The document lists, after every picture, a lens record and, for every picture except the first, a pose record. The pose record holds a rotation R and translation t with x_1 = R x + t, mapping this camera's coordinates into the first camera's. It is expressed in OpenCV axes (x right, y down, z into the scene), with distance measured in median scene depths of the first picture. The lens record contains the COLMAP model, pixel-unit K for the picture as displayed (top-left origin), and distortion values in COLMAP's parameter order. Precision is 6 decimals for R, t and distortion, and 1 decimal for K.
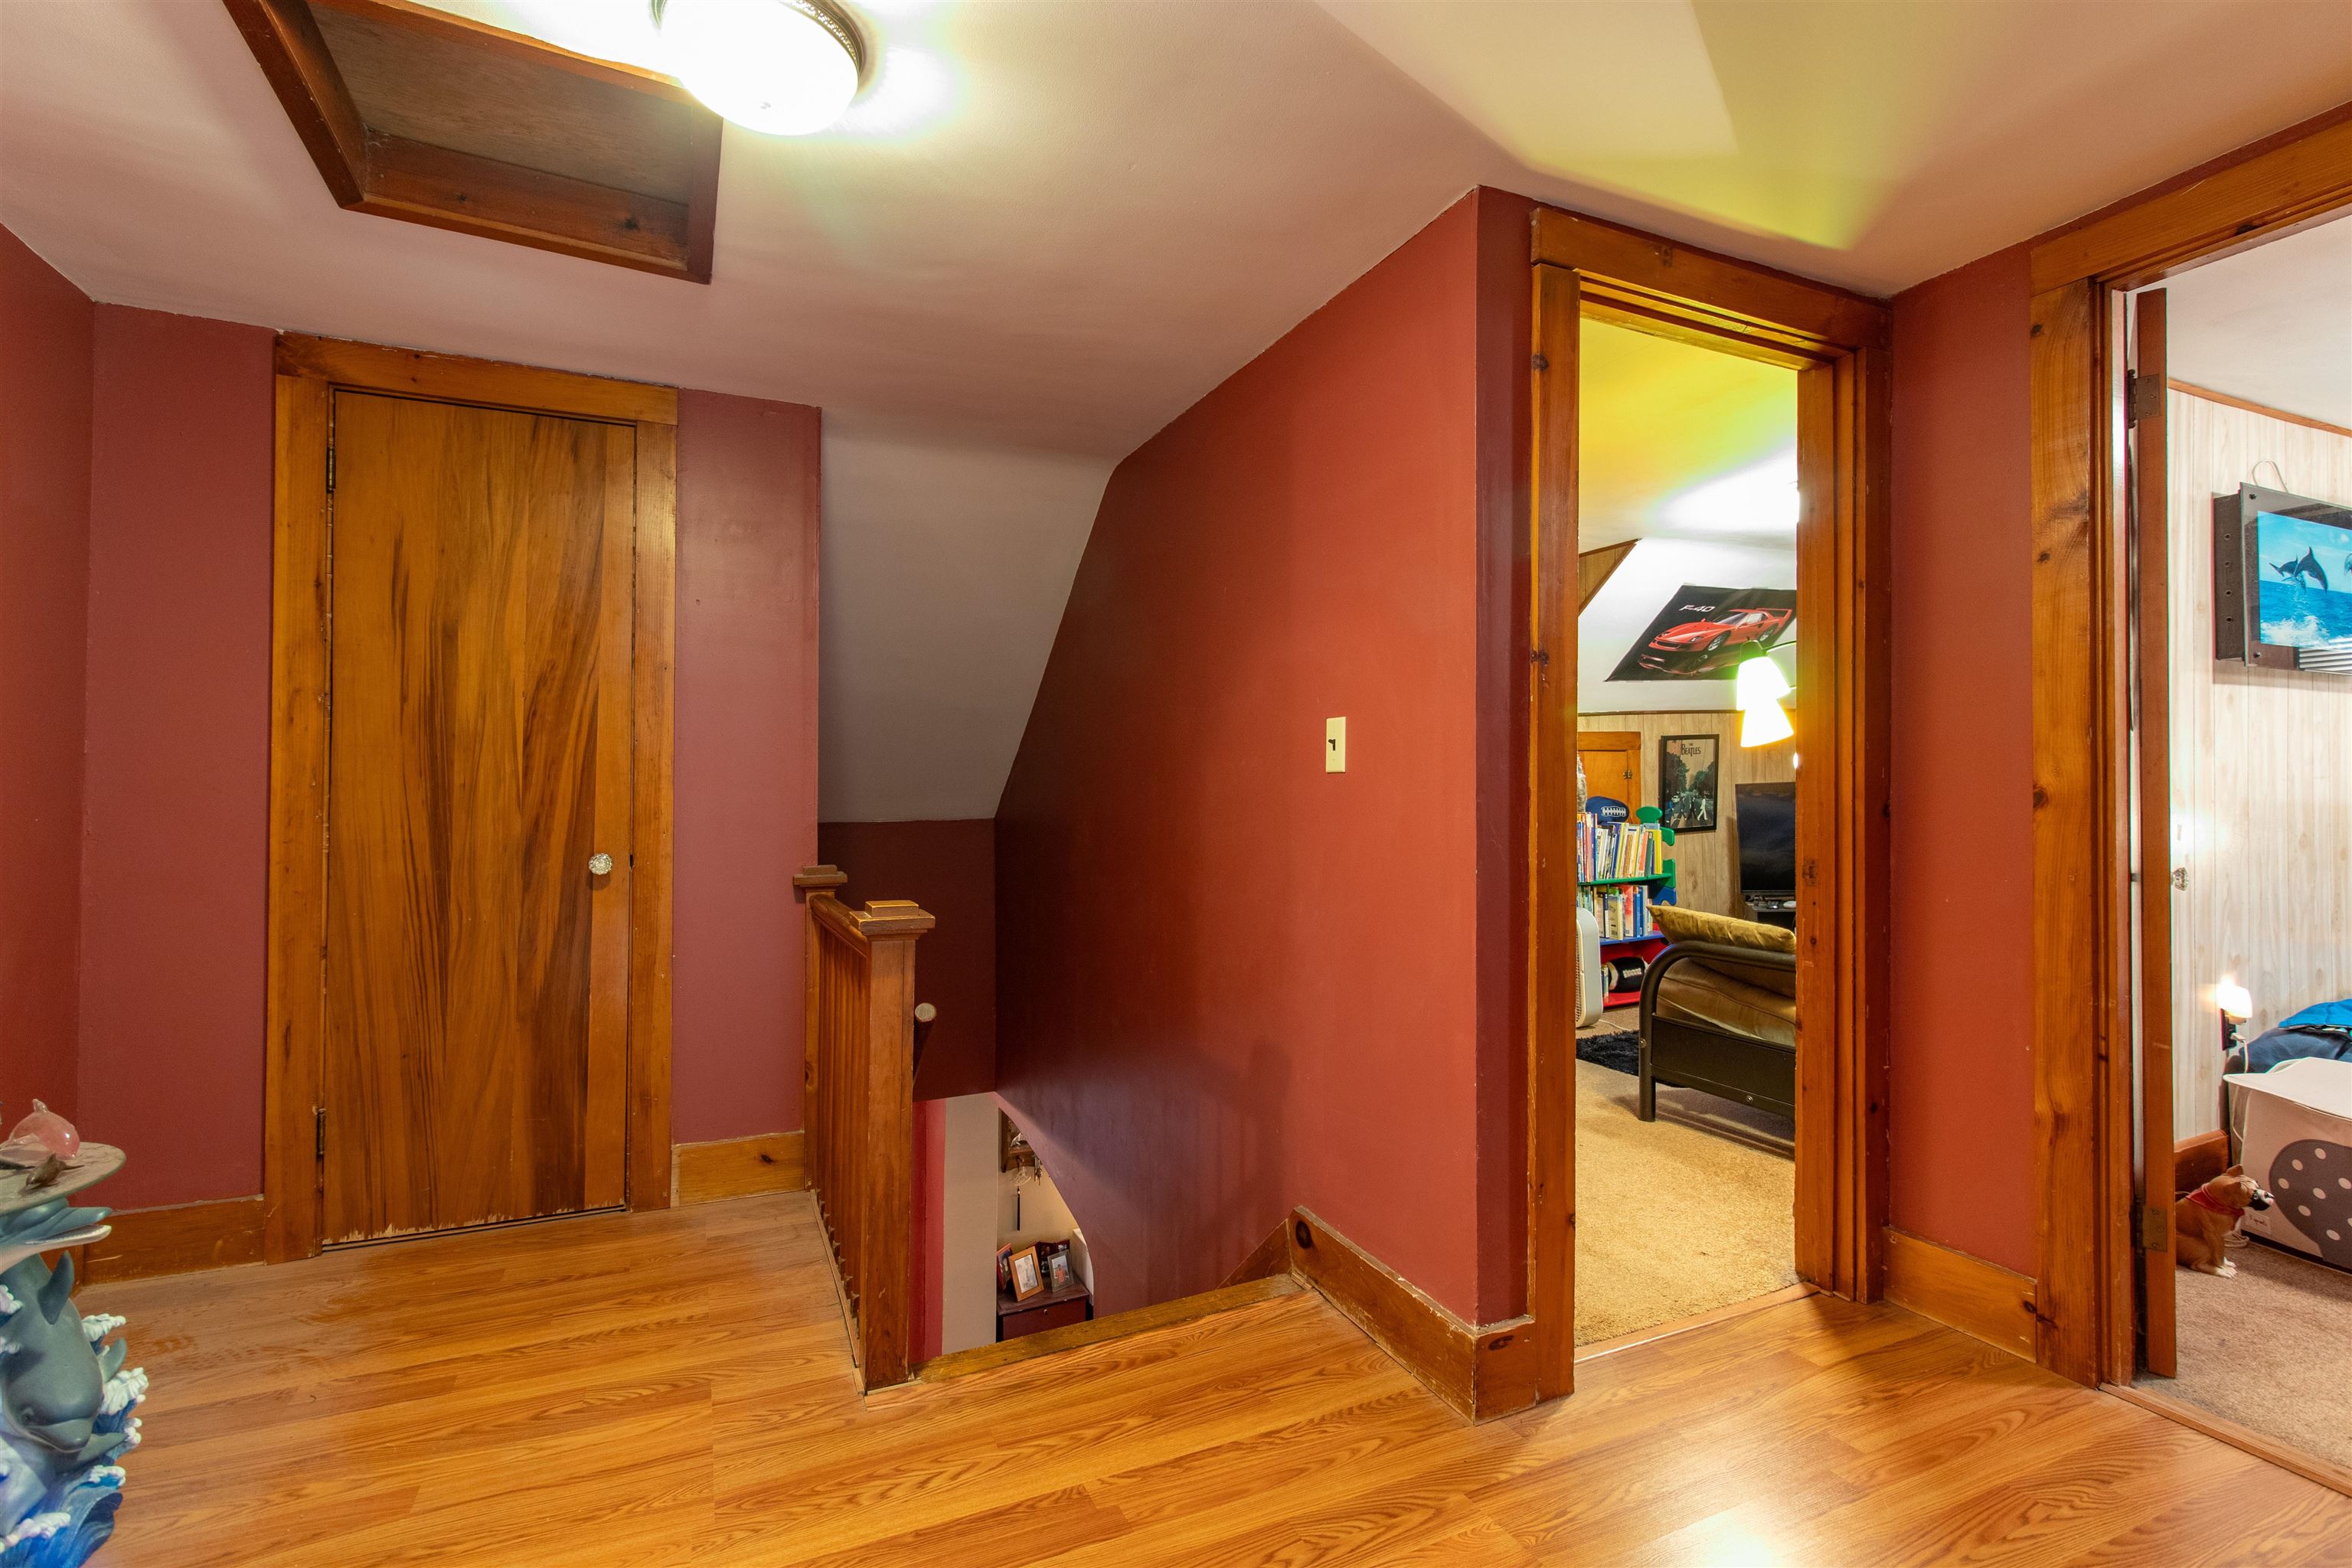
lens RADIAL K [[1099.1, 0, 1183.6], [0, 1099.1, 770.7], [0, 0, 1]] dist [0.004265, -0.000081]
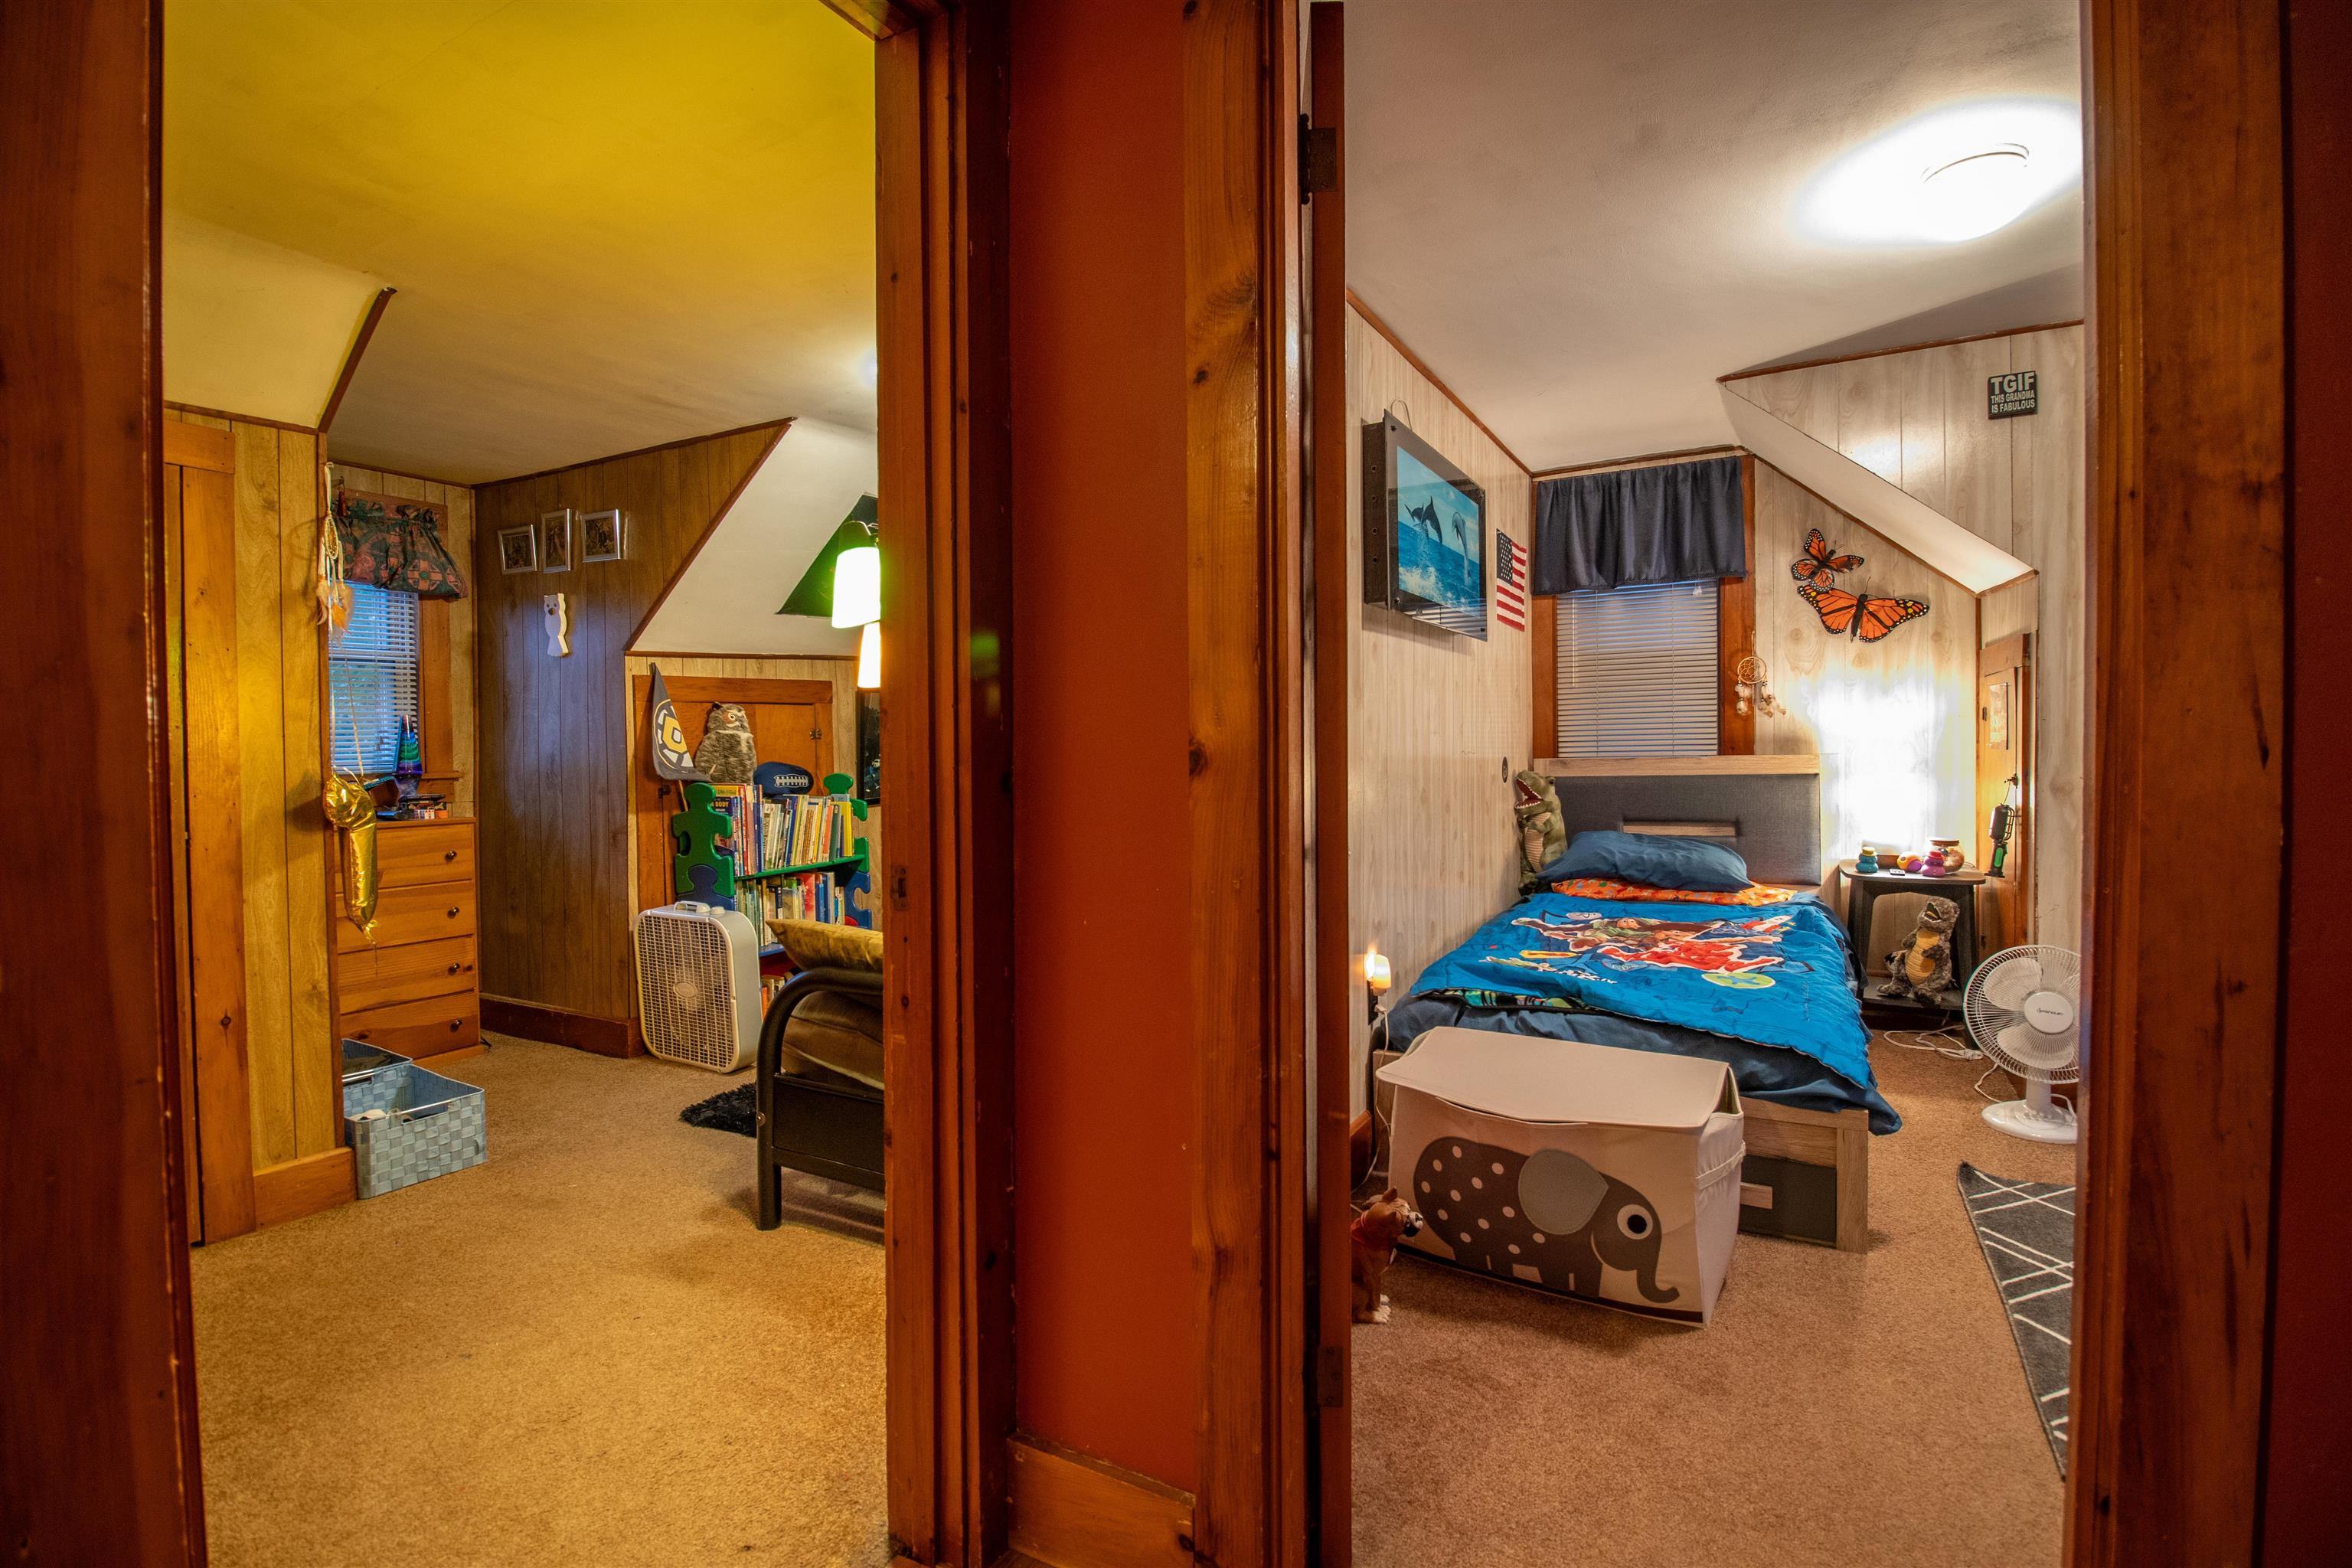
lens RADIAL K [[1099.1, 0, 1180.0], [0, 1099.1, 770.1], [0, 0, 1]] dist [0.004265, -0.000081]
pose [[0.815824, -0.021882, 0.577887, 0.332030], [0.003040, 0.999432, 0.033553, 0.007808], [-0.578293, -0.025617, 0.815427, 0.403176]]
